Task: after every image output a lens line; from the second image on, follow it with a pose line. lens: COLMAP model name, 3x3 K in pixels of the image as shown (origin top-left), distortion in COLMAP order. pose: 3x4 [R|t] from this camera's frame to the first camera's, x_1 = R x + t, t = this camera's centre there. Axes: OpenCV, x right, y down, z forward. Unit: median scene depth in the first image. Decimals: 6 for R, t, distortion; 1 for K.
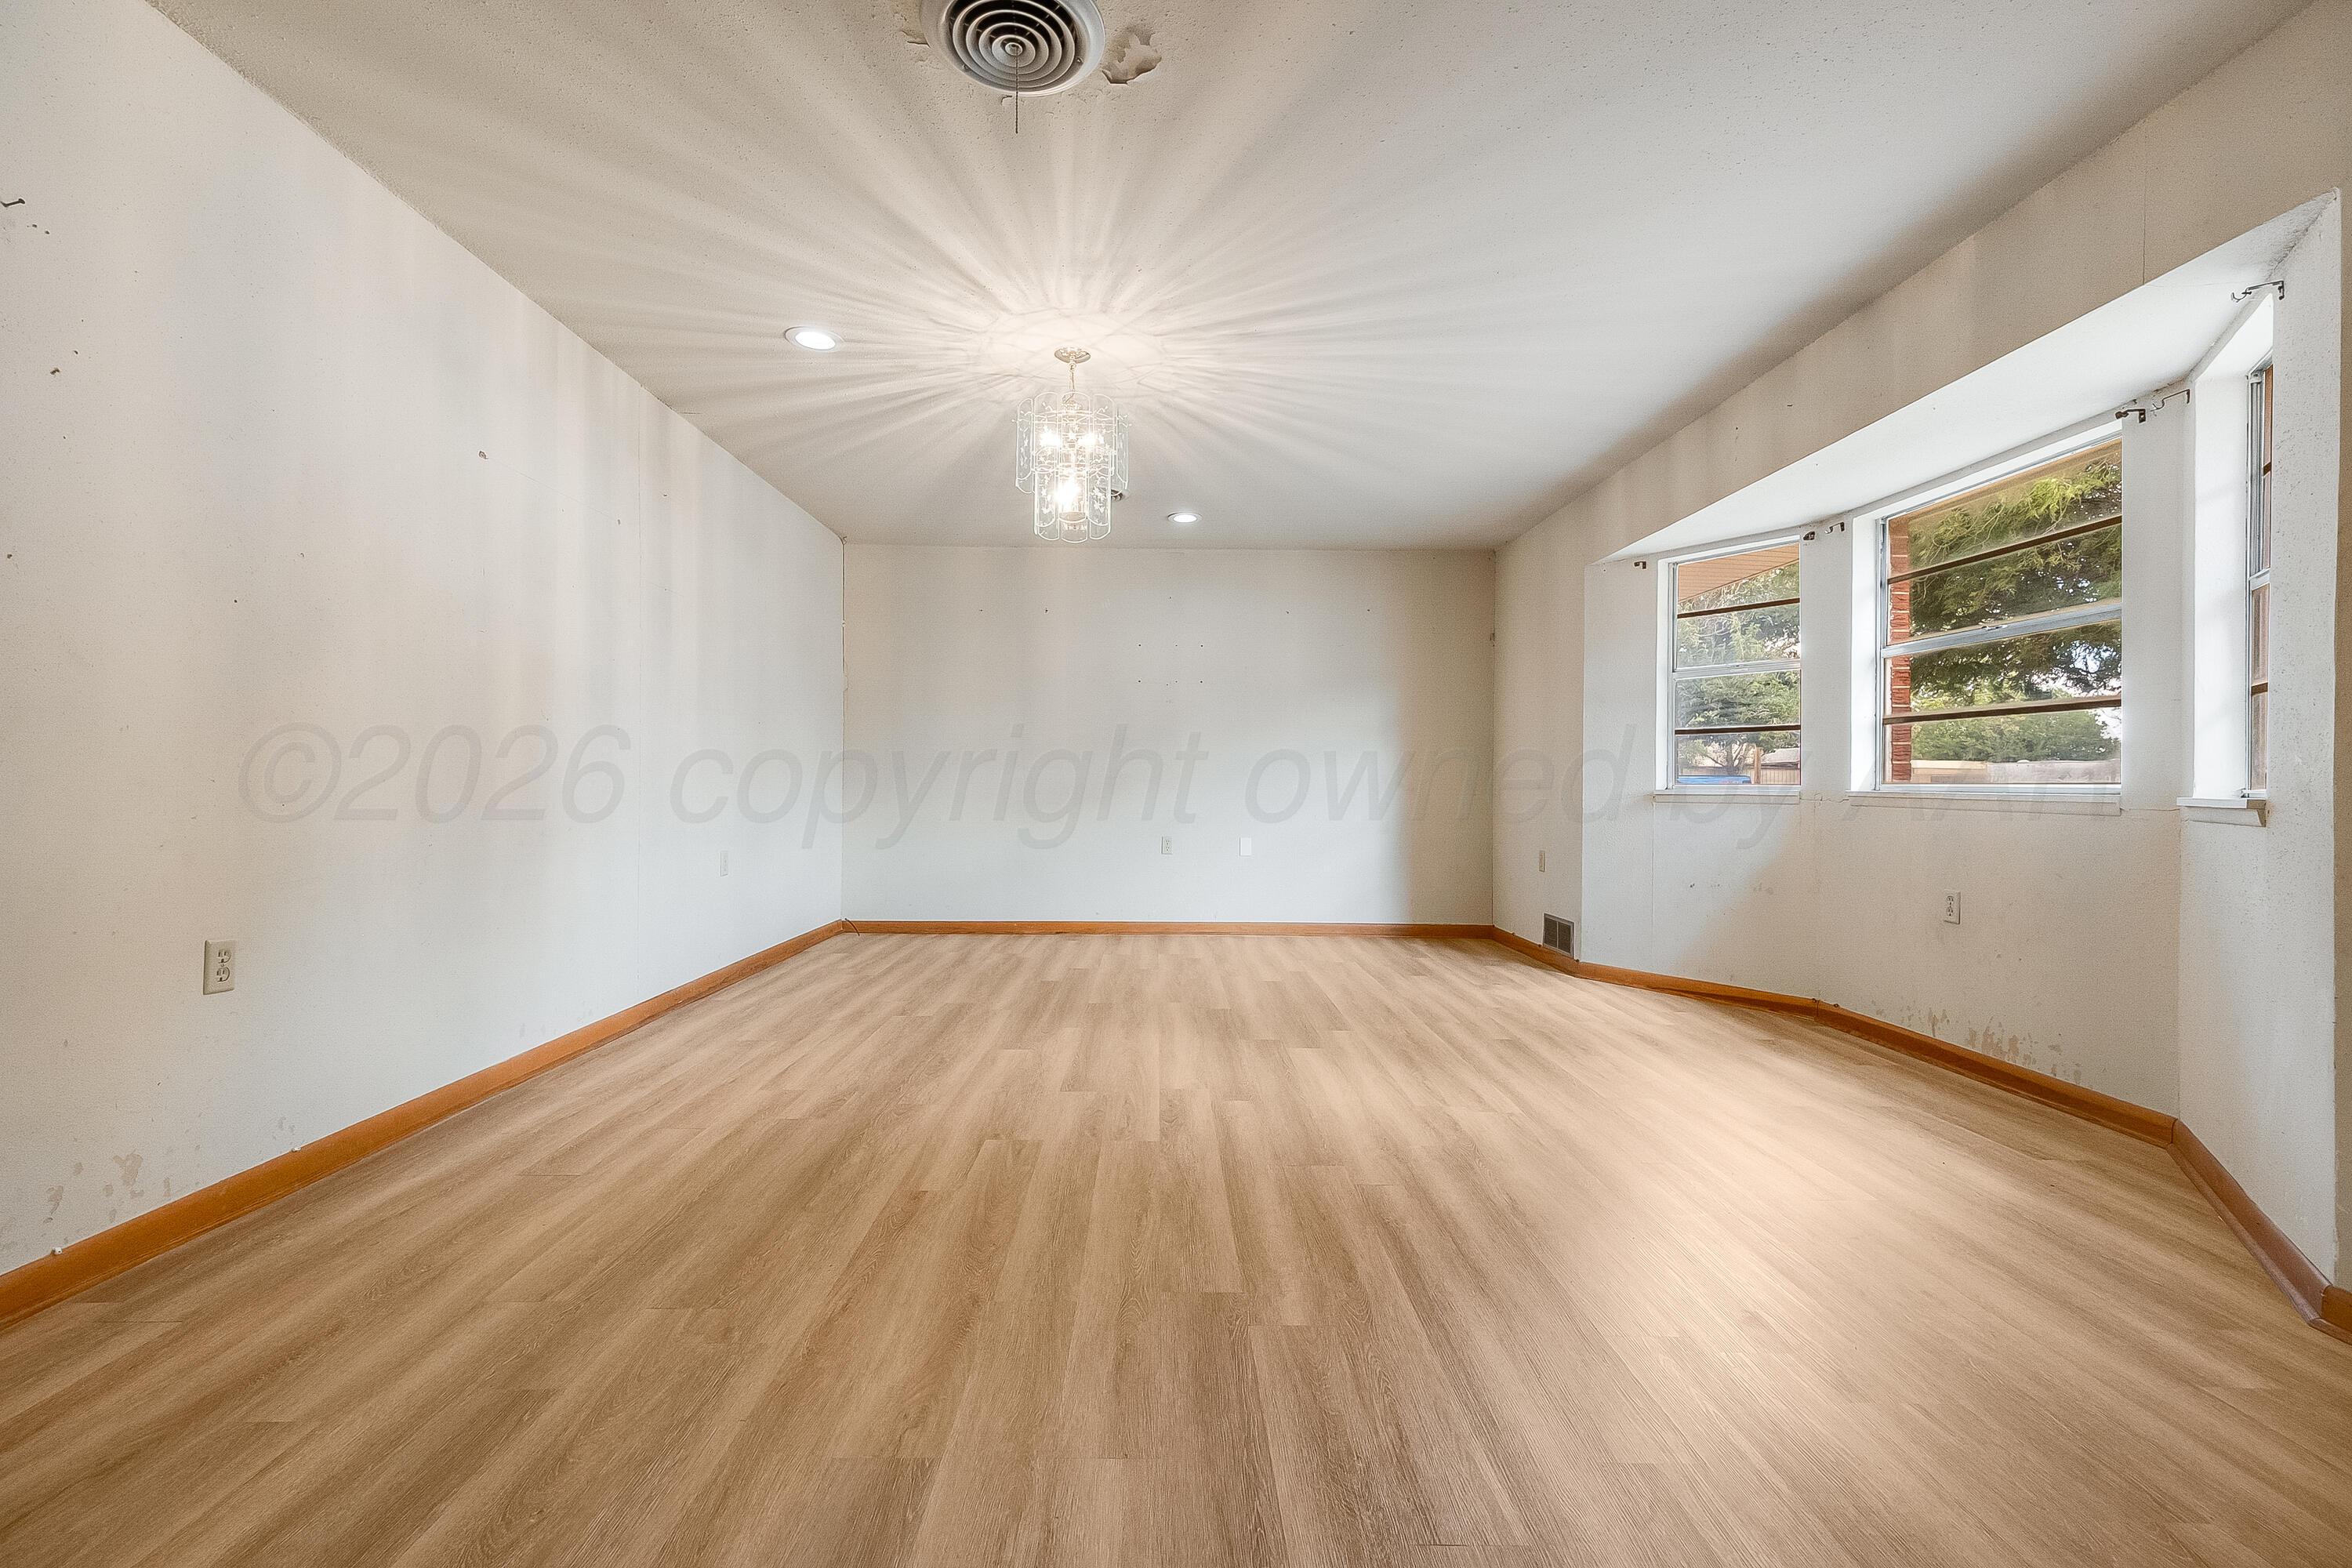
lens RADIAL K [[1011.9, 0, 1178.1], [0, 1011.9, 789.3], [0, 0, 1]] dist [0.013998, -0.002761]
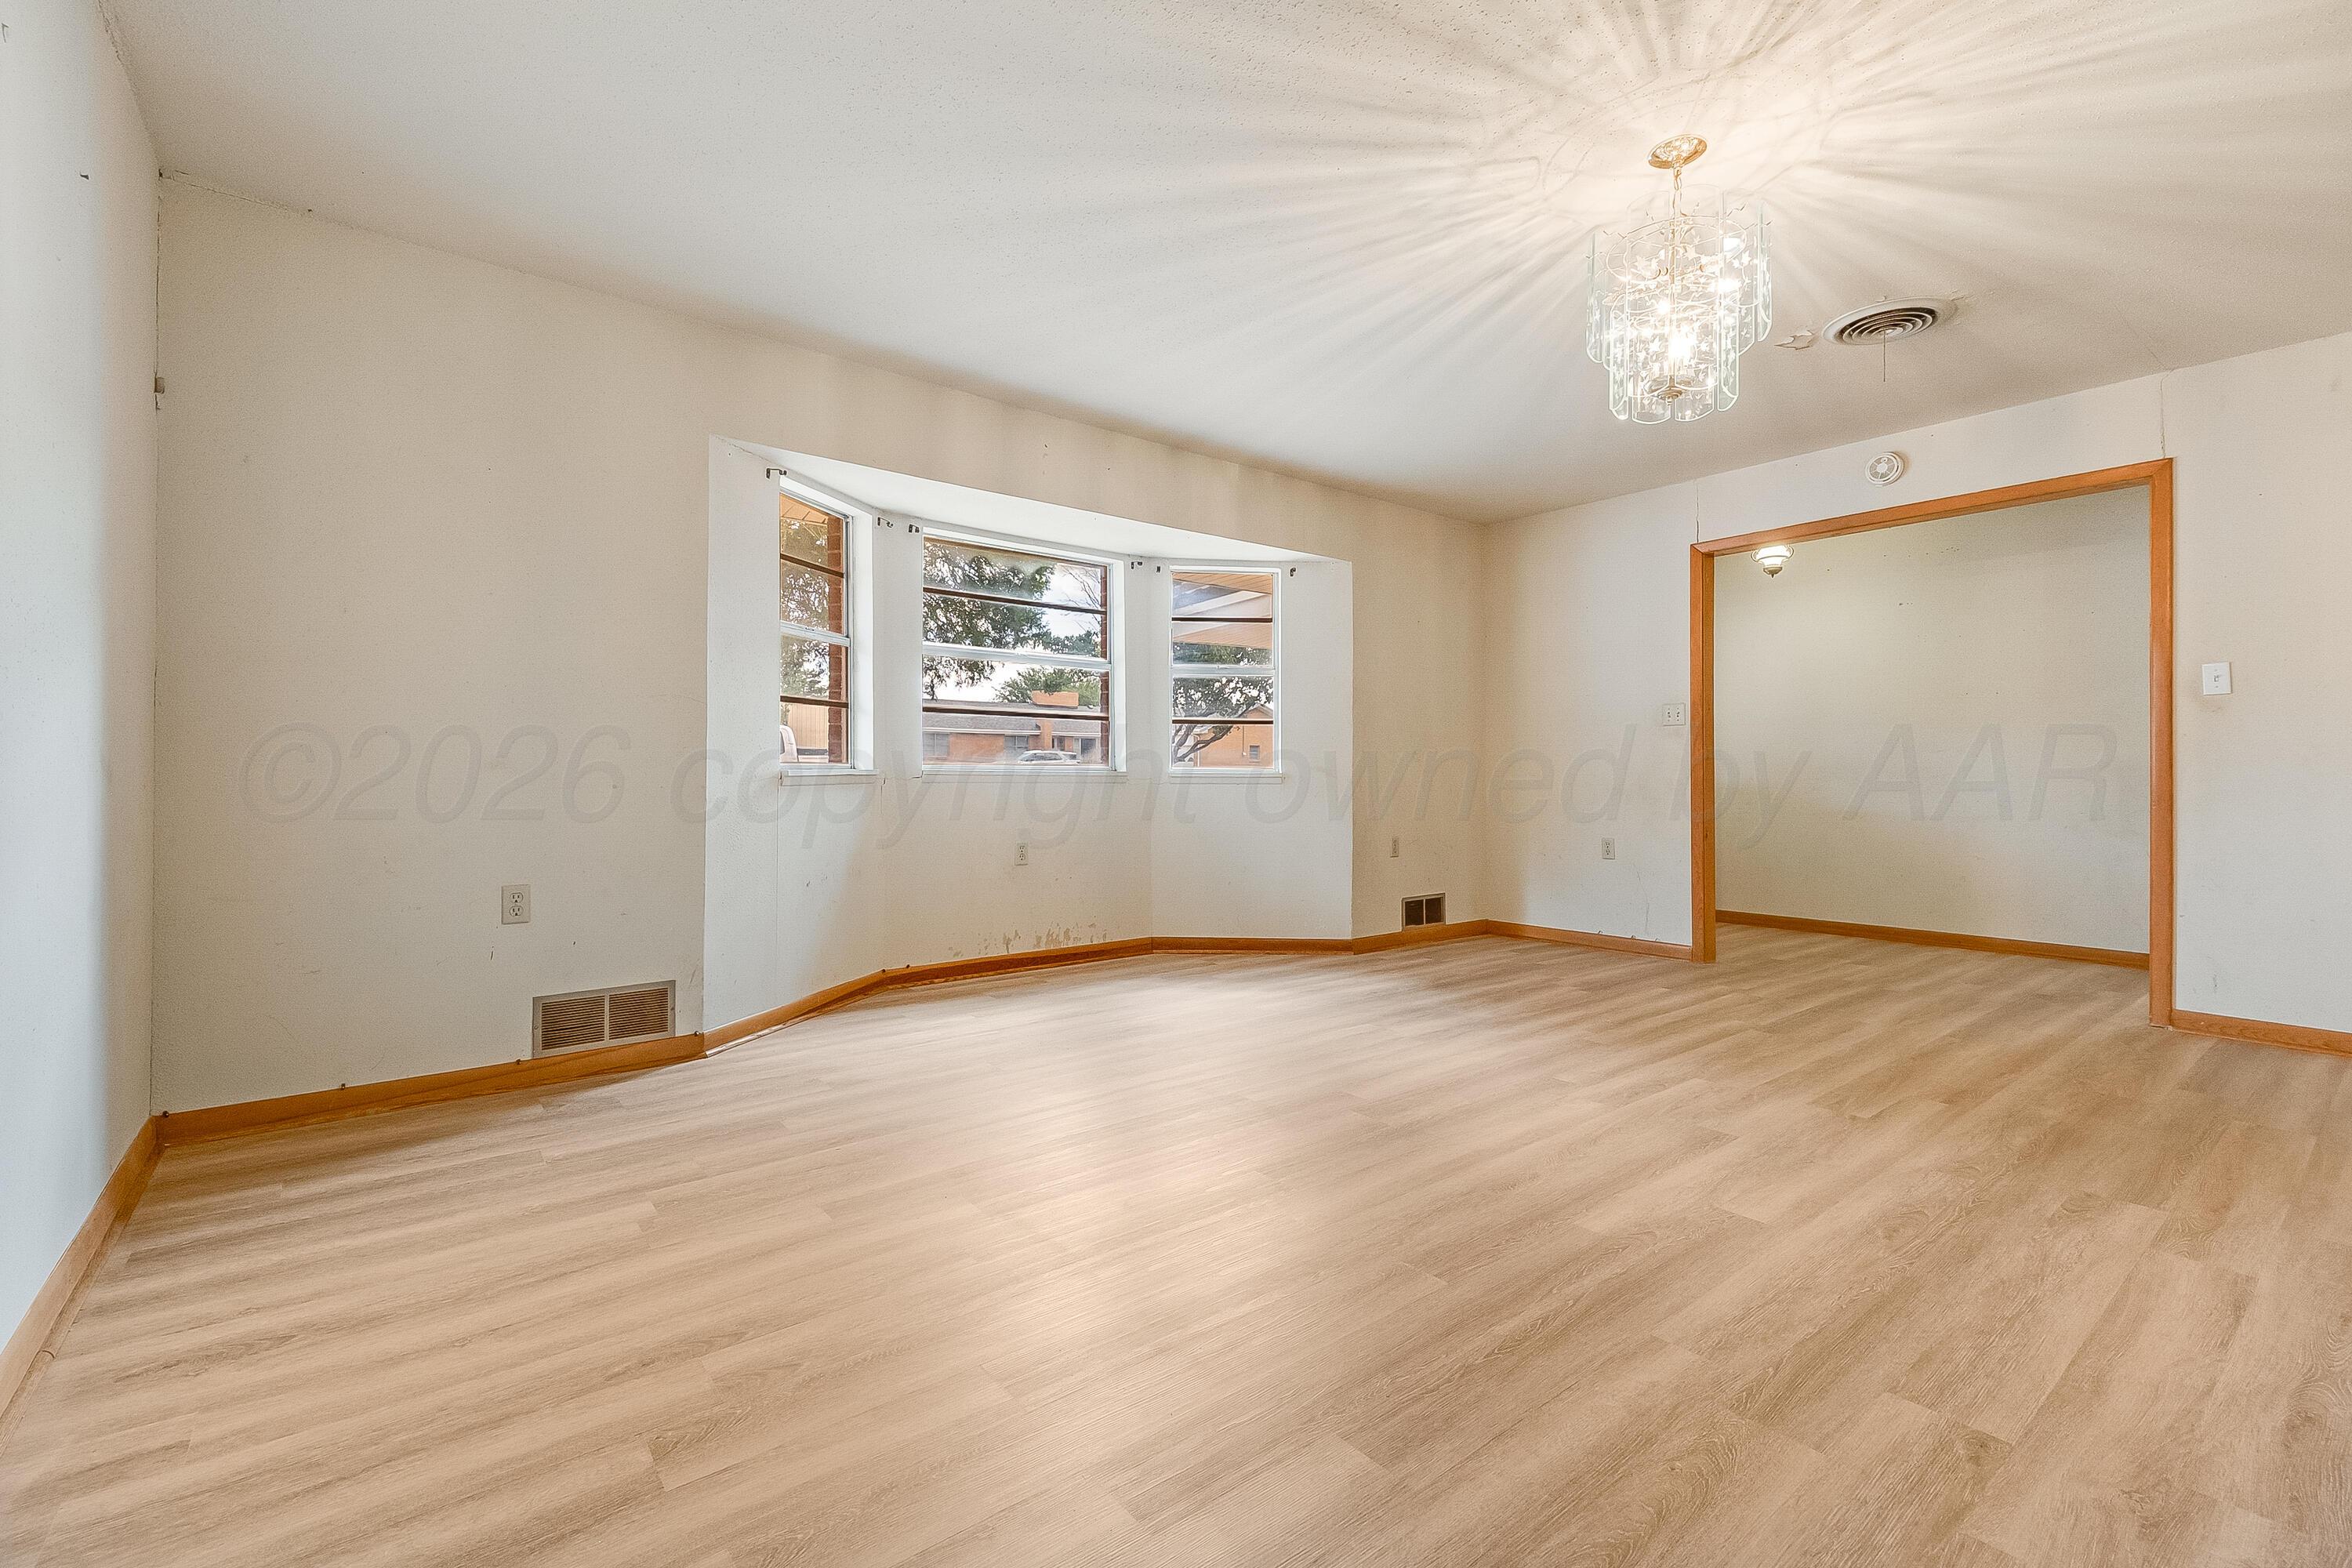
lens RADIAL K [[1011.9, 0, 1177.8], [0, 1011.9, 758.3], [0, 0, 1]] dist [0.013998, -0.002761]
pose [[-0.610909, -0.006998, 0.791670, -0.488200], [-0.007123, 0.999969, 0.003342, -0.018978], [-0.791669, -0.003597, -0.610940, 1.843309]]
